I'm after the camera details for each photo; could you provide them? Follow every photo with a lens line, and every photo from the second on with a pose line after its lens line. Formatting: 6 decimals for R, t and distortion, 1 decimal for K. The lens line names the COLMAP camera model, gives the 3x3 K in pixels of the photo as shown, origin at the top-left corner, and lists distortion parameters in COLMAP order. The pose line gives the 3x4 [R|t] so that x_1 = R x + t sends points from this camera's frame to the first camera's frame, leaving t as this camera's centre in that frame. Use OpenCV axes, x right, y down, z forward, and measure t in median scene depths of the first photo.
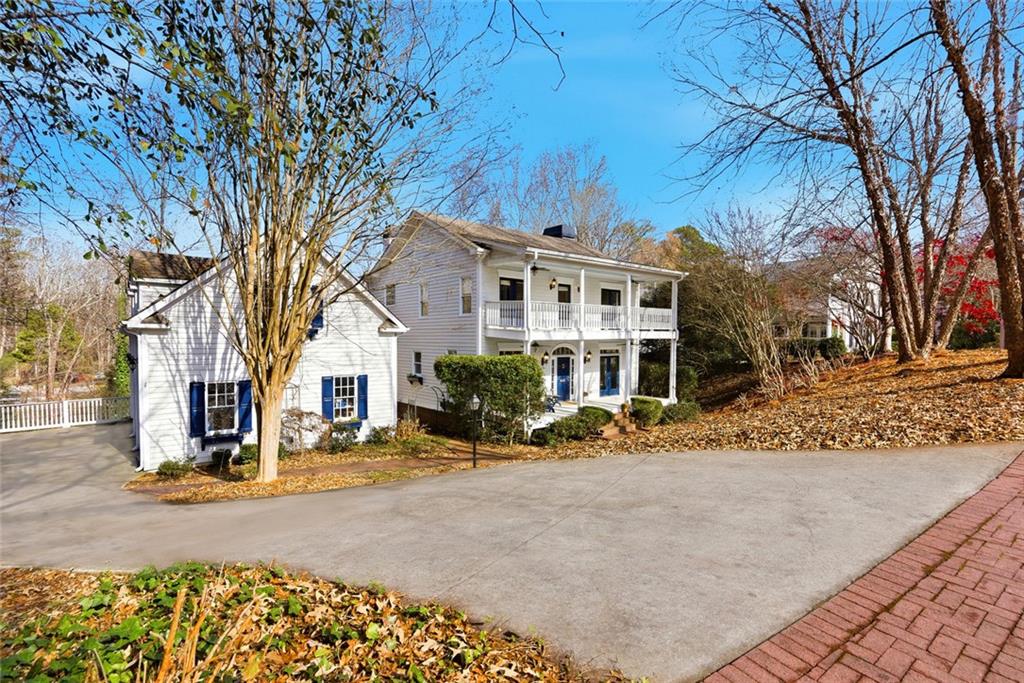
lens RADIAL K [[472.5, 0, 491.5], [0, 472.5, 354.3], [0, 0, 1]] dist [0.004279, -0.000328]
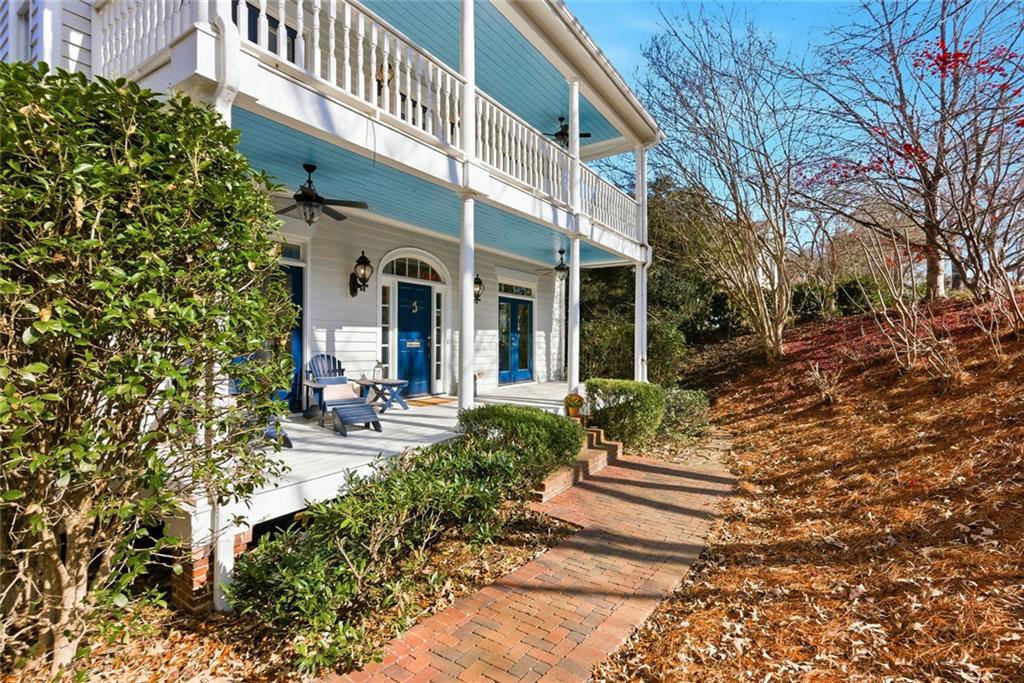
lens RADIAL K [[472.5, 0, 510.9], [0, 472.5, 343.2], [0, 0, 1]] dist [0.004279, -0.000328]
pose [[0.946785, 0.000568, 0.321868, 0.128160], [0.010458, 0.999416, -0.032525, 0.086263], [-0.321698, 0.034160, 0.946226, 0.764867]]
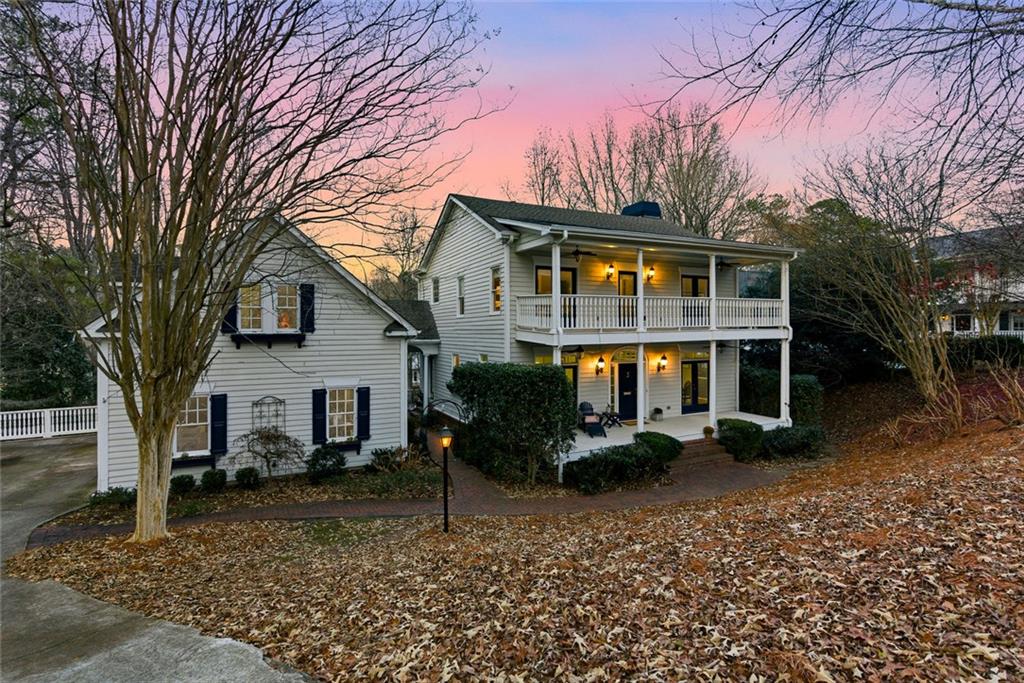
lens RADIAL K [[472.5, 0, 501.6], [0, 472.5, 337.0], [0, 0, 1]] dist [0.004279, -0.000328]
pose [[0.972937, -0.009130, -0.230890, 0.163798], [0.003207, 0.999656, -0.026015, -0.023098], [0.231048, 0.024570, 0.972632, 0.231659]]
